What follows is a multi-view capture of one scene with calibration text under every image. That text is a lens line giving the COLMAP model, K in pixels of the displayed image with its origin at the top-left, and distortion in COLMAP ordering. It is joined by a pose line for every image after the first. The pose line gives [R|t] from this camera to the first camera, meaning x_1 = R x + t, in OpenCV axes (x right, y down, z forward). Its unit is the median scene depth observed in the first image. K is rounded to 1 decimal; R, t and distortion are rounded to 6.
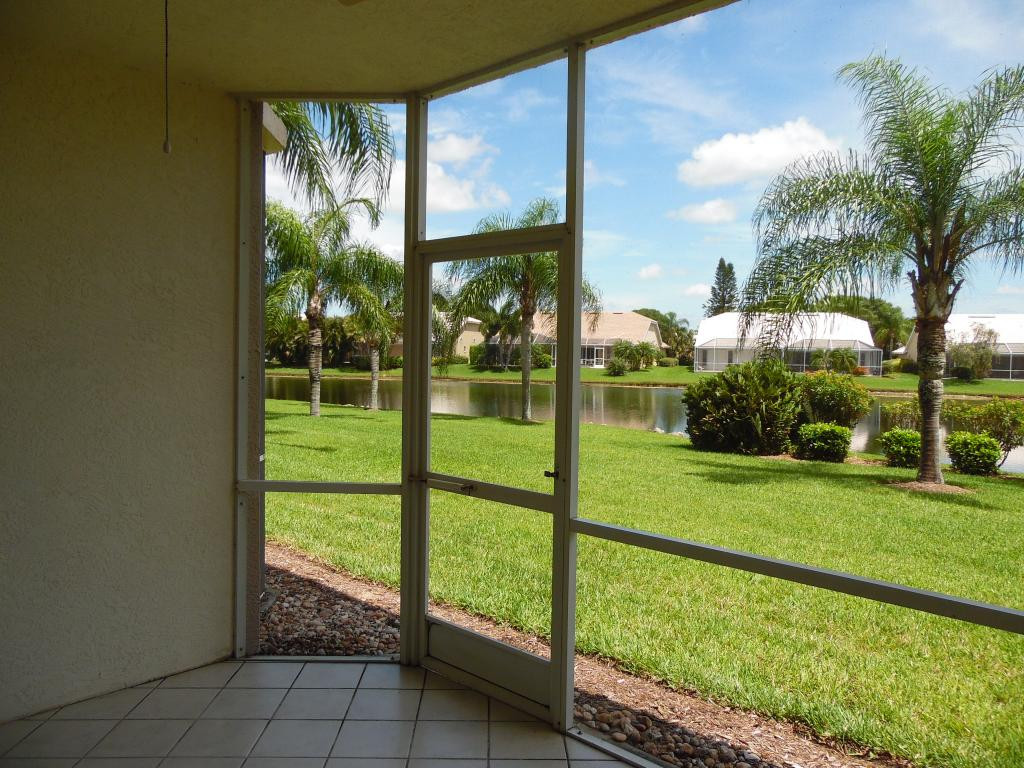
lens RADIAL K [[779.3, 0, 508.7], [0, 779.3, 383.5], [0, 0, 1]] dist [0.009754, 0.034390]
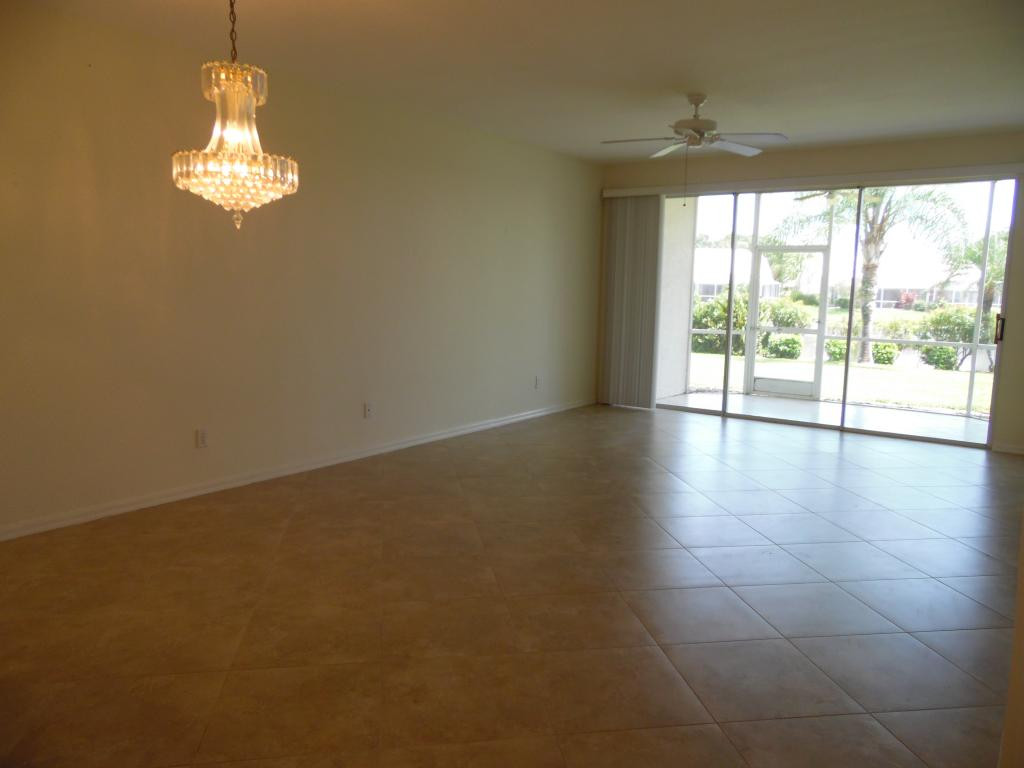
lens RADIAL K [[779.3, 0, 514.2], [0, 779.3, 377.4], [0, 0, 1]] dist [0.009754, 0.034390]
pose [[0.989932, -0.011639, 0.141062, -0.311264], [0.000484, 0.996886, 0.078855, 0.016896], [-0.141541, -0.077993, 0.986855, -0.383804]]
